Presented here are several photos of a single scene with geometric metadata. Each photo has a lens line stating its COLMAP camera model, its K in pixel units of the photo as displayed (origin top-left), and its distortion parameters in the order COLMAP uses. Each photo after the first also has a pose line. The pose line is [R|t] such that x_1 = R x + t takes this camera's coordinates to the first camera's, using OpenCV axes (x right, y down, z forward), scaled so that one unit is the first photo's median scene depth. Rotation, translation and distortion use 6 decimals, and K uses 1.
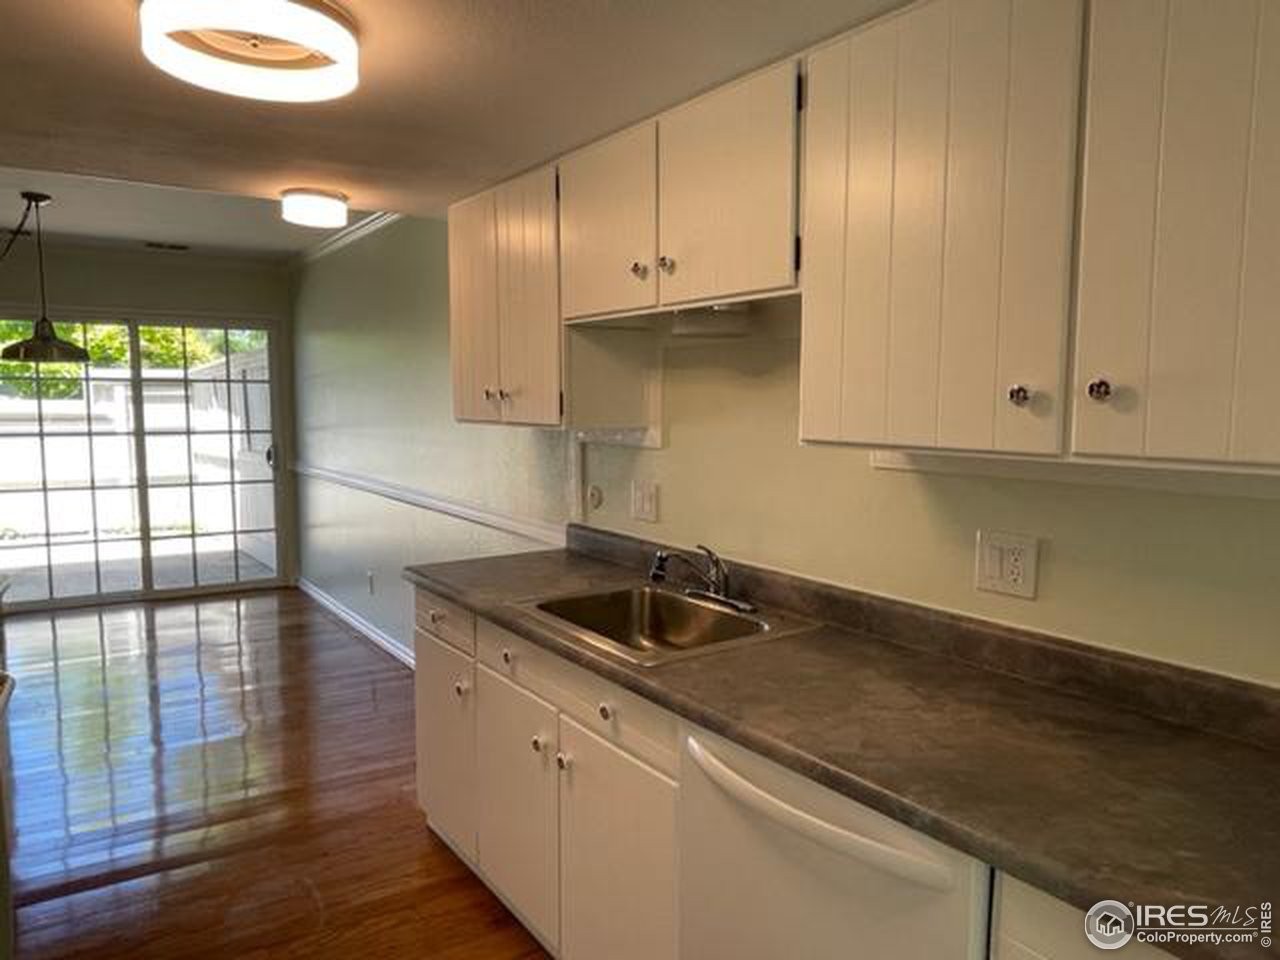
lens RADIAL K [[861.8, 0, 640.8], [0, 861.8, 490.2], [0, 0, 1]] dist [-0.005317, -0.002154]
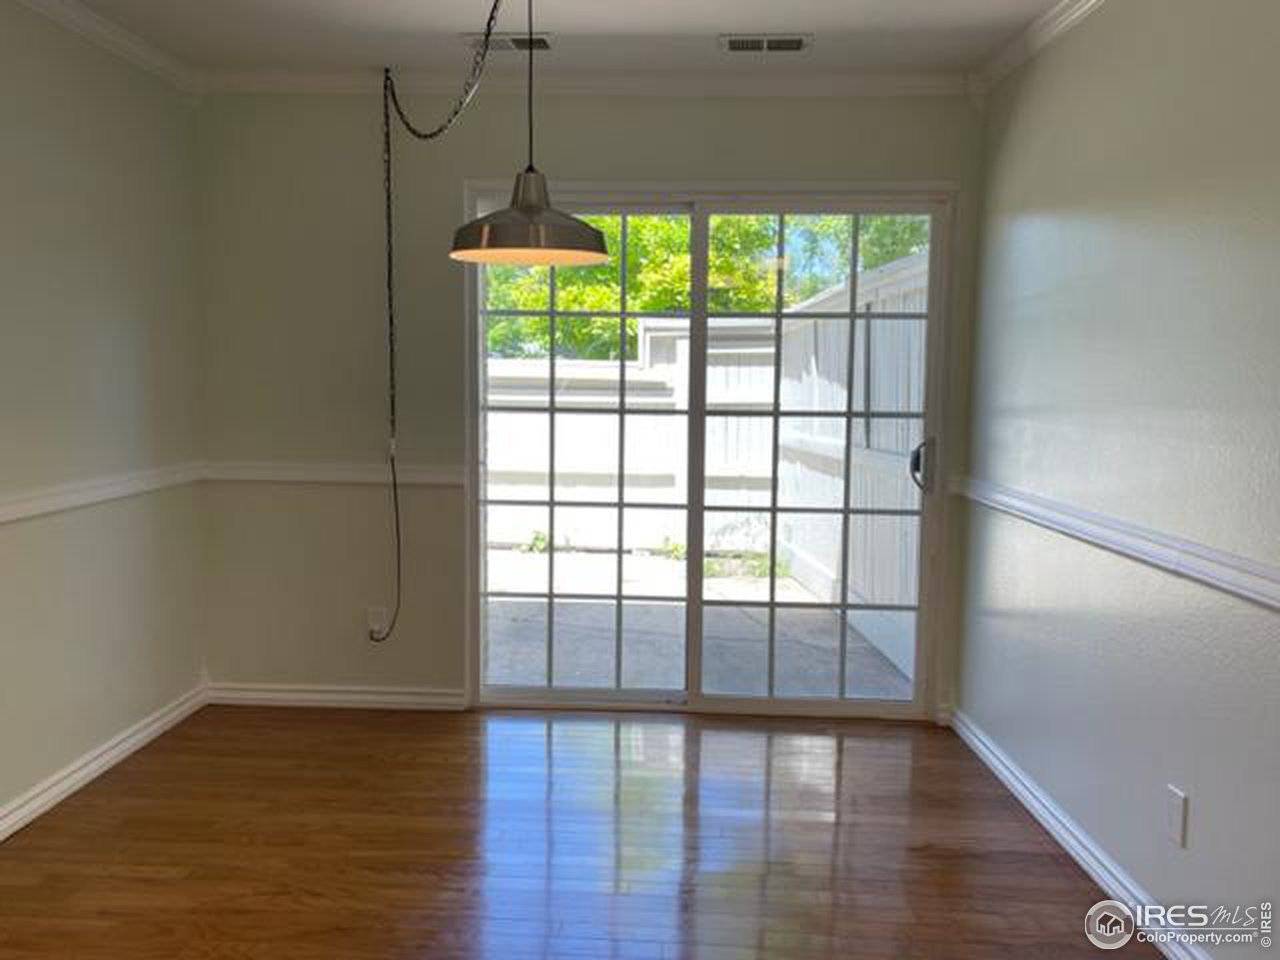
lens RADIAL K [[1024.7, 0, 640.0], [0, 1024.7, 480.0], [0, 0, 1]] dist [0.001232, -0.000728]
pose [[0.825518, 0.065367, -0.560578, -0.226301], [-0.067462, 0.997577, 0.016979, -0.029288], [0.560330, 0.023802, 0.827927, 0.407261]]
